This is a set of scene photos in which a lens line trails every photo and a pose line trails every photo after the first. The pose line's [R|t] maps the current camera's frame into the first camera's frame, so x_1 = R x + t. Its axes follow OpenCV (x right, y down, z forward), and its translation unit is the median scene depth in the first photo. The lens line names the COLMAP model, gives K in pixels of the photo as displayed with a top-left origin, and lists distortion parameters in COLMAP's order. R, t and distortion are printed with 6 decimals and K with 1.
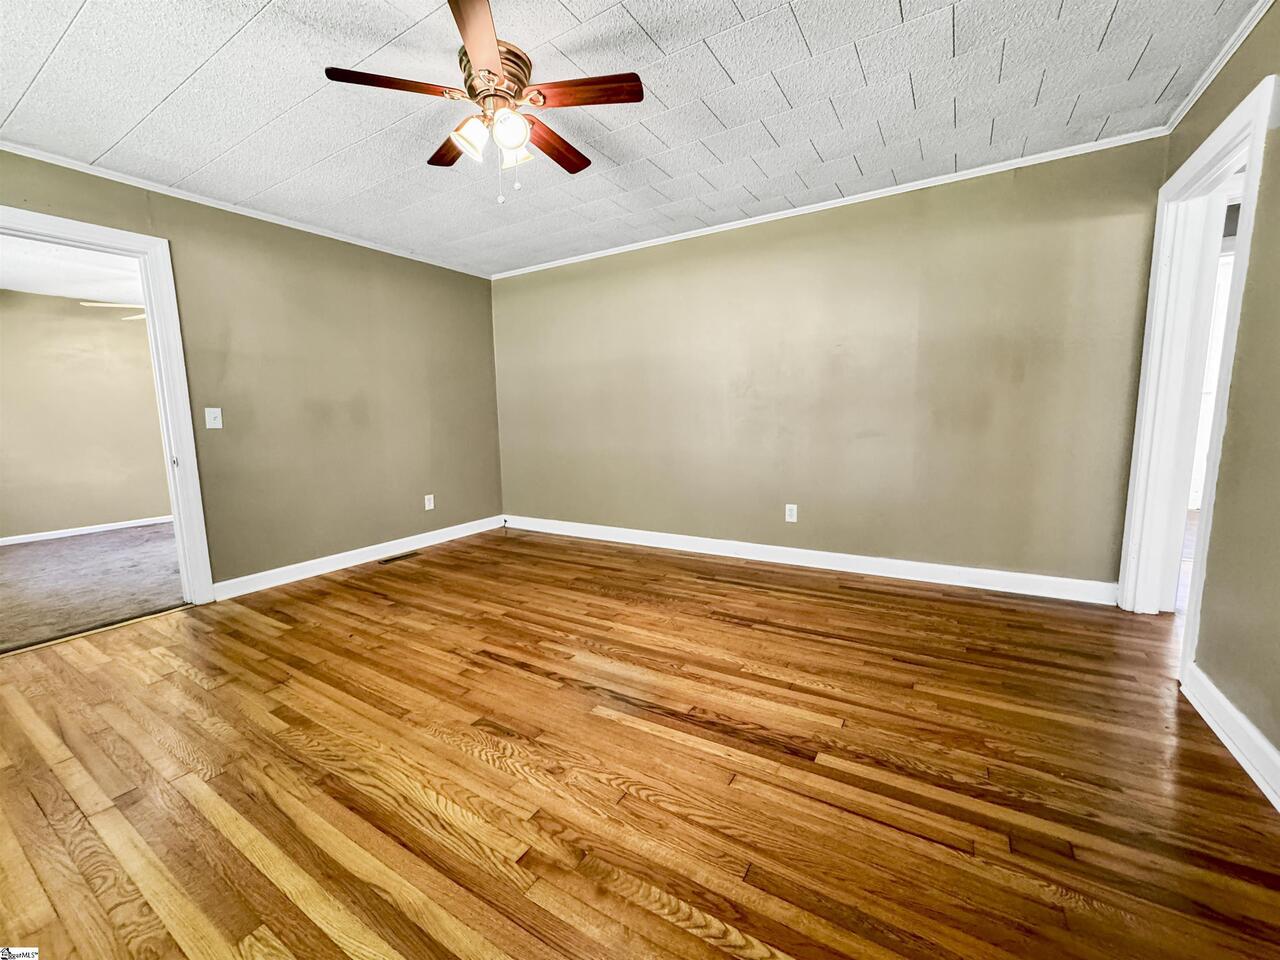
lens RADIAL K [[515.9, 0, 652.5], [0, 515.9, 478.4], [0, 0, 1]] dist [-0.024930, 0.000038]
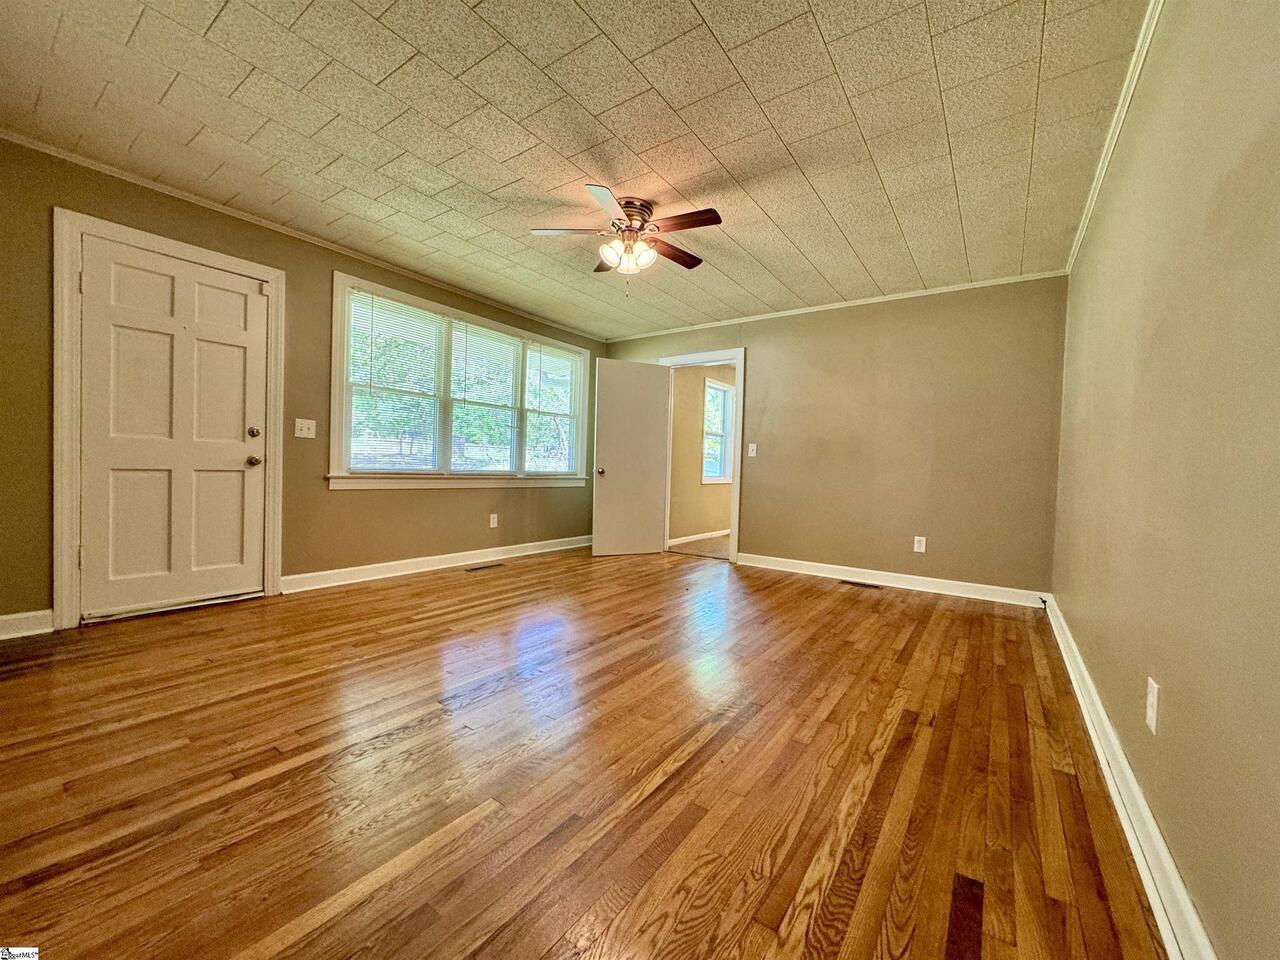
lens RADIAL K [[515.9, 0, 652.5], [0, 515.9, 478.4], [0, 0, 1]] dist [-0.024930, 0.000038]
pose [[-0.059372, 0.045845, -0.997183, 0.790129], [-0.159476, 0.985679, 0.054811, -0.070317], [0.985415, 0.162281, -0.051210, 0.786394]]
